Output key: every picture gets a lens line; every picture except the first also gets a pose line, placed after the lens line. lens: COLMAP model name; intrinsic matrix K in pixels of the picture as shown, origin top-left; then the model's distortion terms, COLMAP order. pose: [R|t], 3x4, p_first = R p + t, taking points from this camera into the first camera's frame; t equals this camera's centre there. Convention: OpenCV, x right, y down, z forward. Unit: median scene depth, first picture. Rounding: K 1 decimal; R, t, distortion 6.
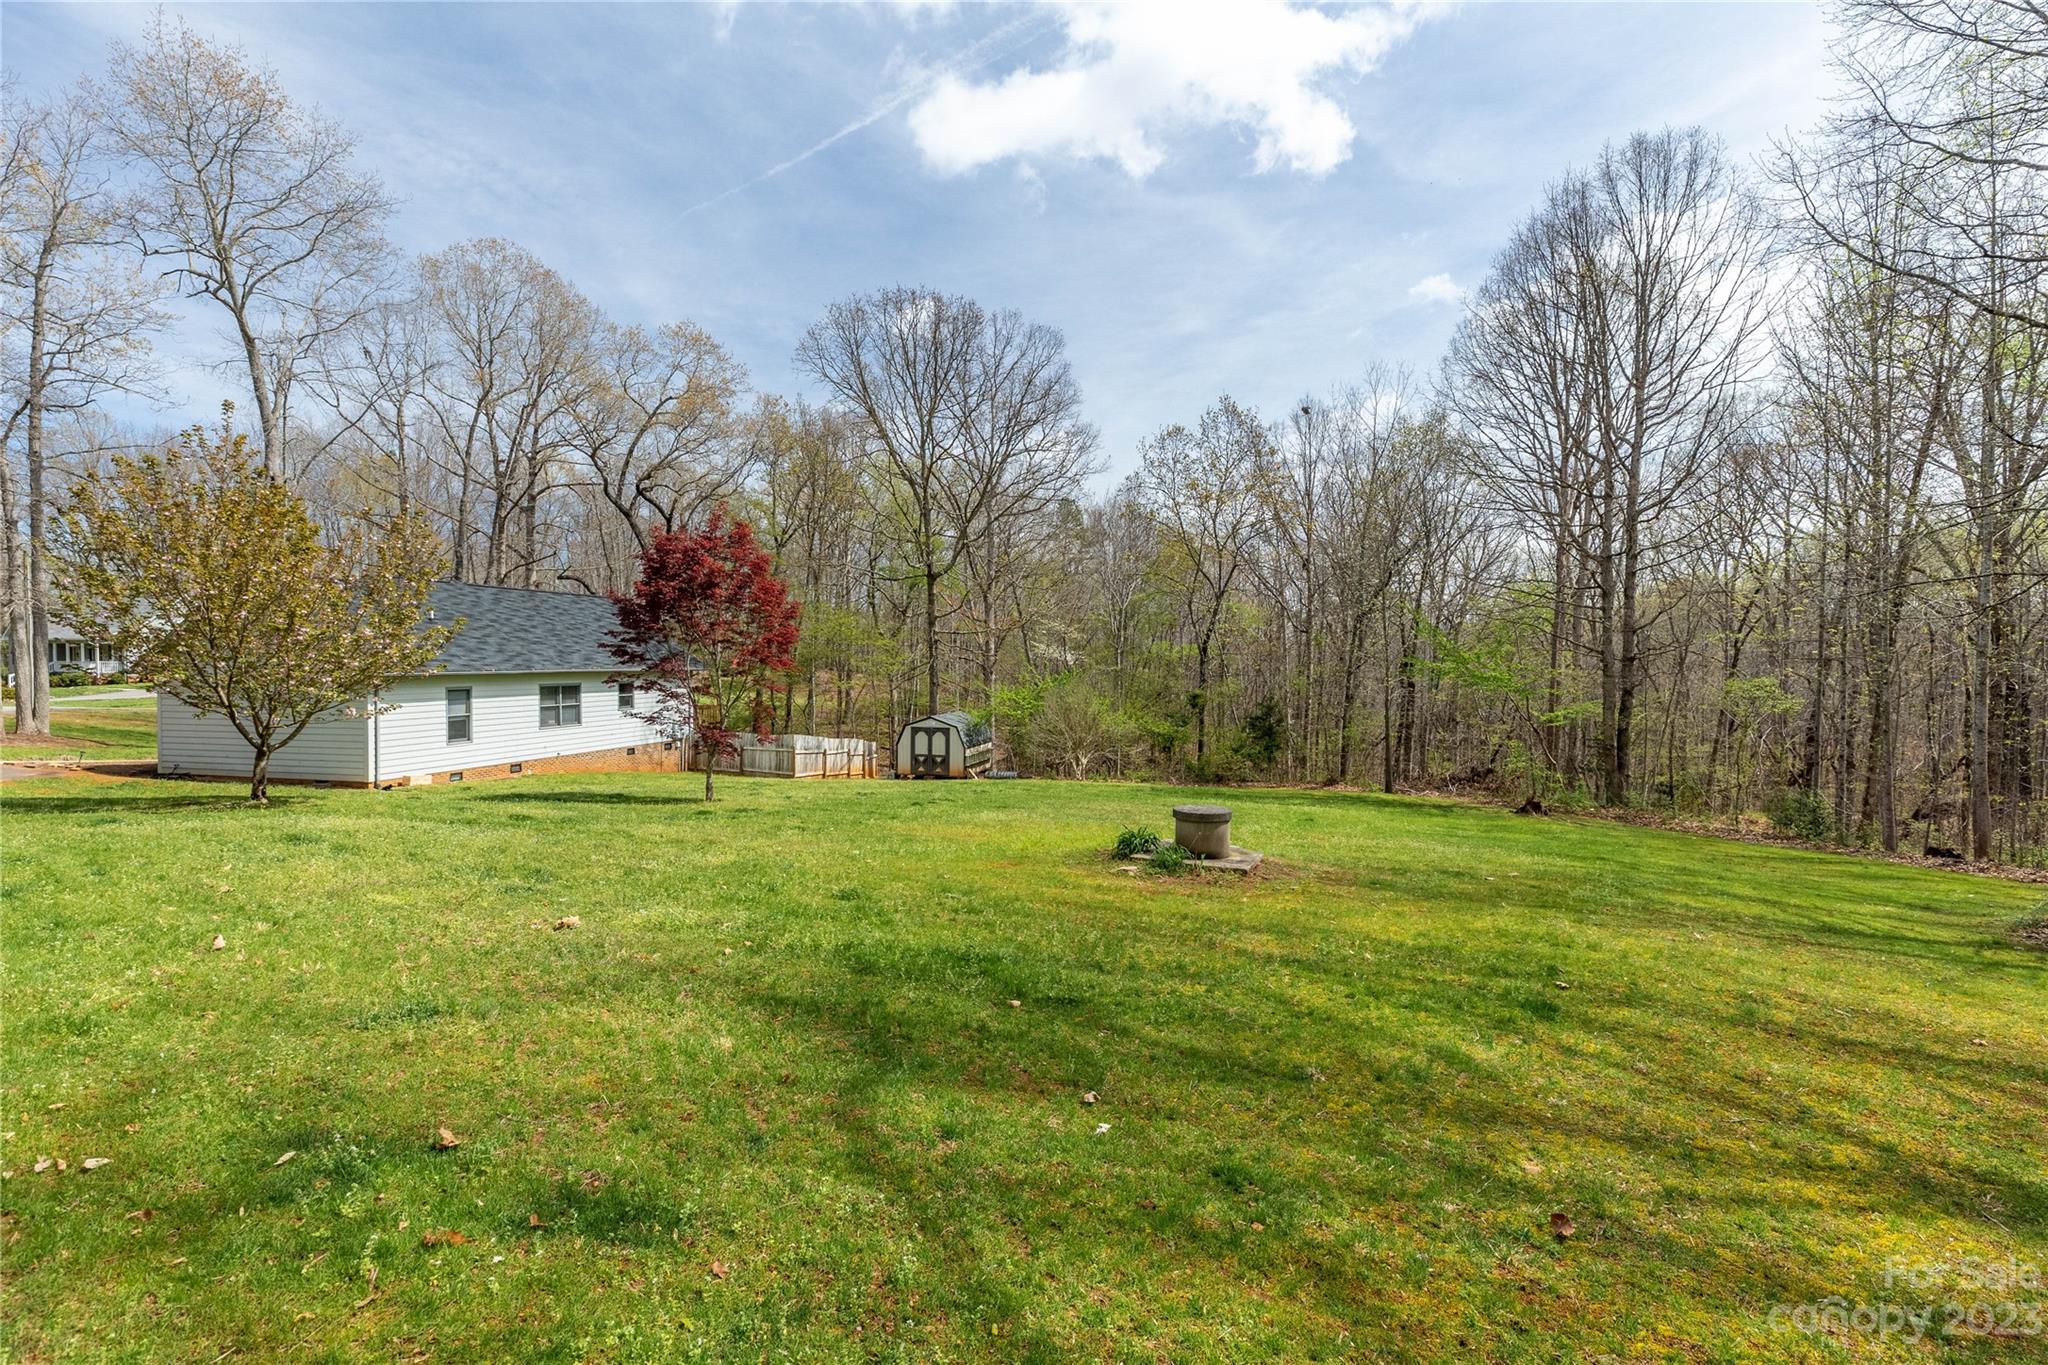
lens RADIAL K [[914.4, 0, 1024.0], [0, 914.4, 682.5], [0, 0, 1]] dist [0.002813, -0.000030]
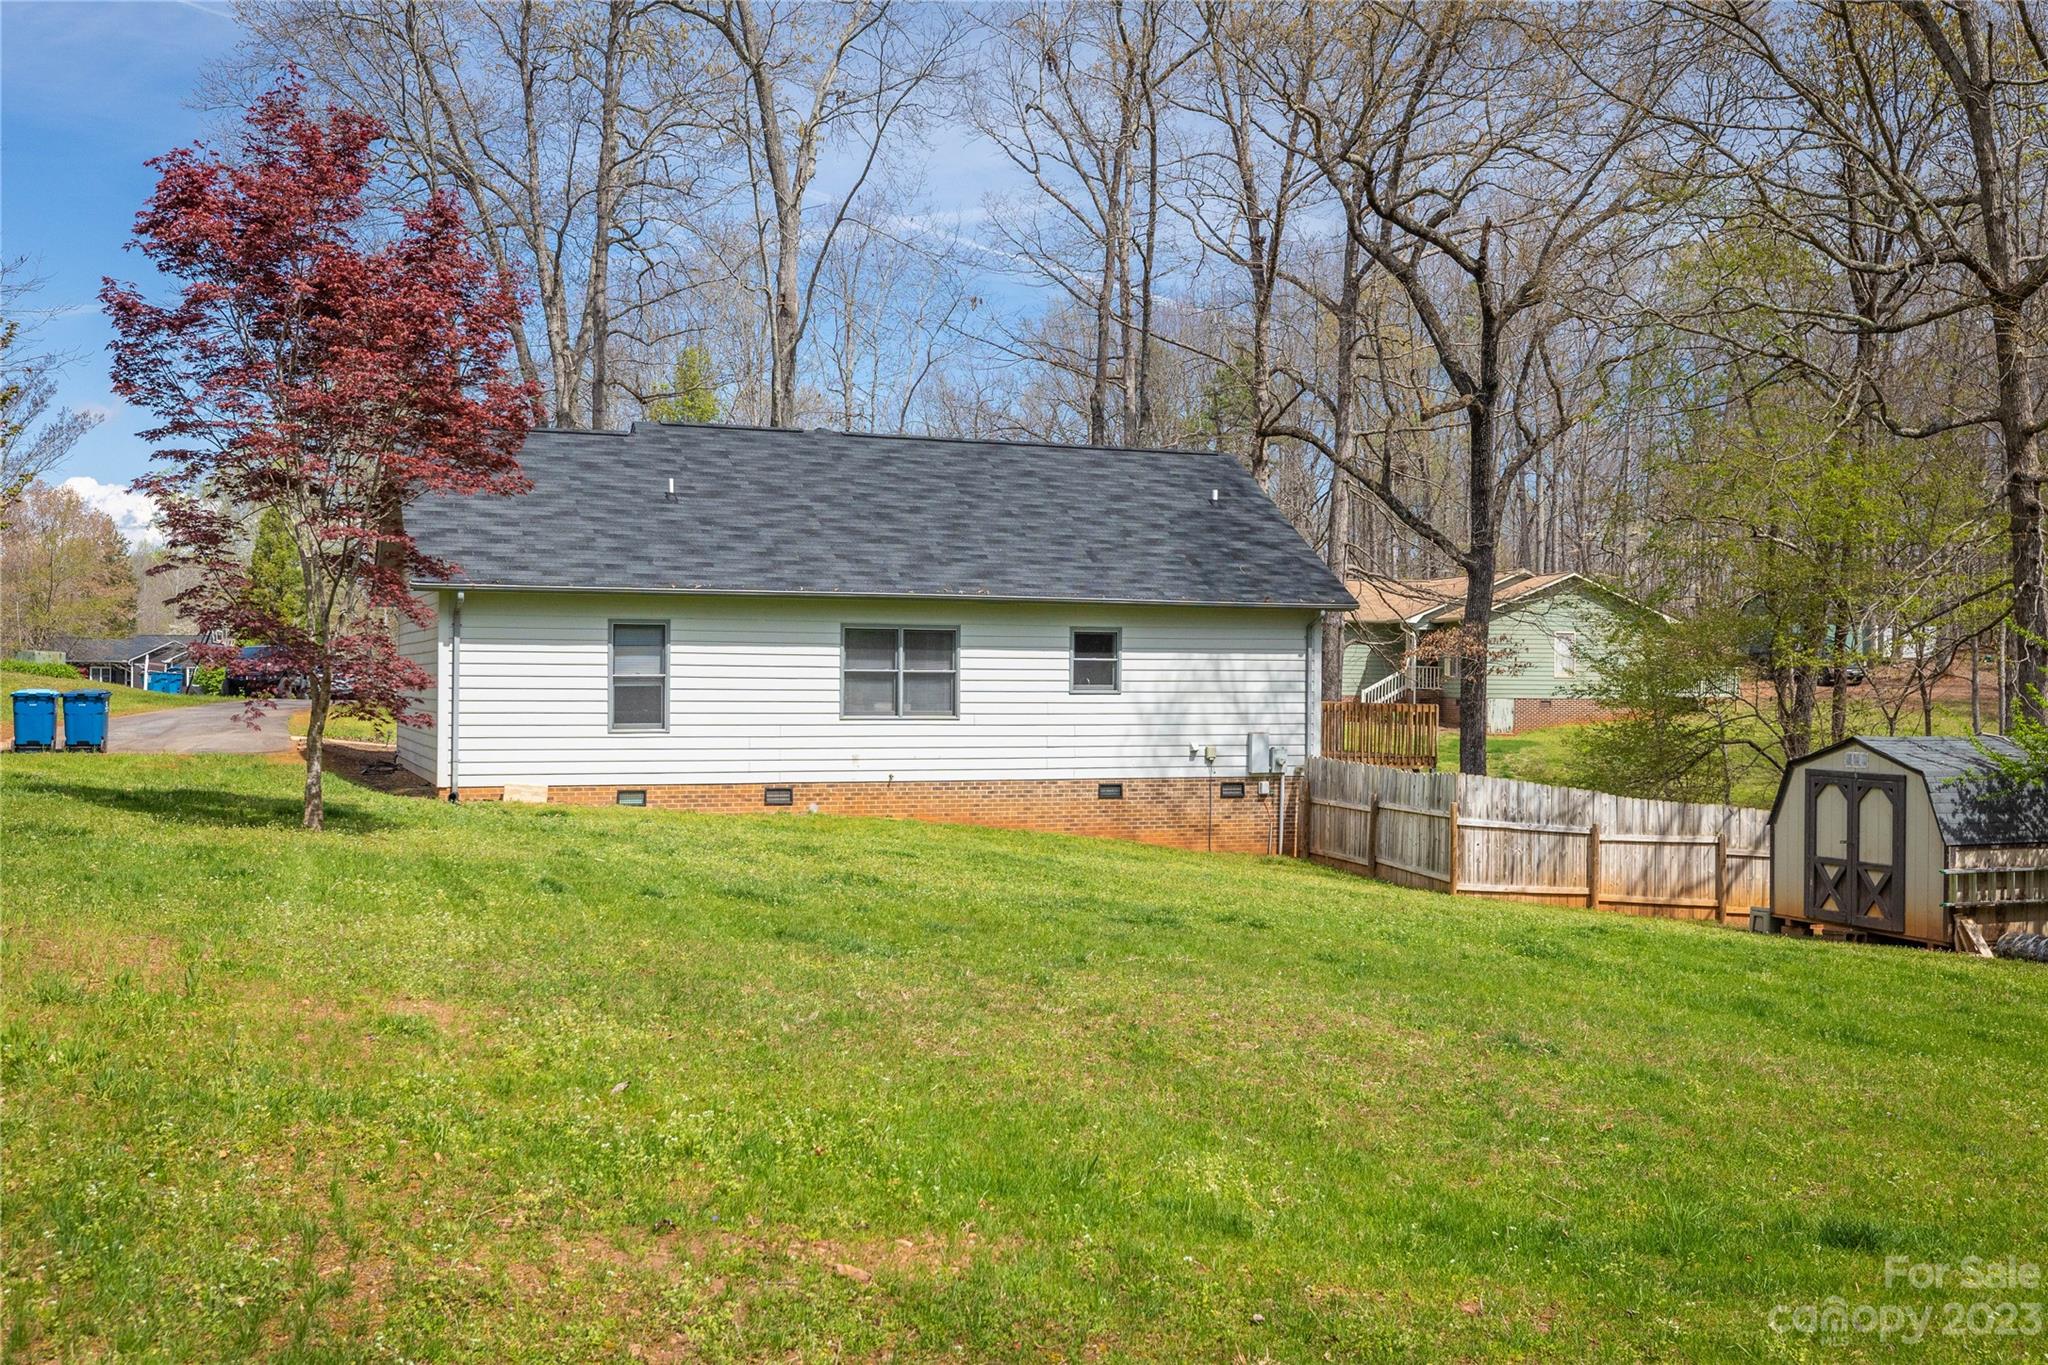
lens RADIAL K [[2003.6, 0, 1024.0], [0, 2003.6, 682.5], [0, 0, 1]] dist [-0.007258, -0.008105]
pose [[0.584692, 0.000879, -0.811255, 0.299961], [-0.026413, 0.999490, -0.017954, 0.040234], [0.810825, 0.031925, 0.584417, 0.396814]]
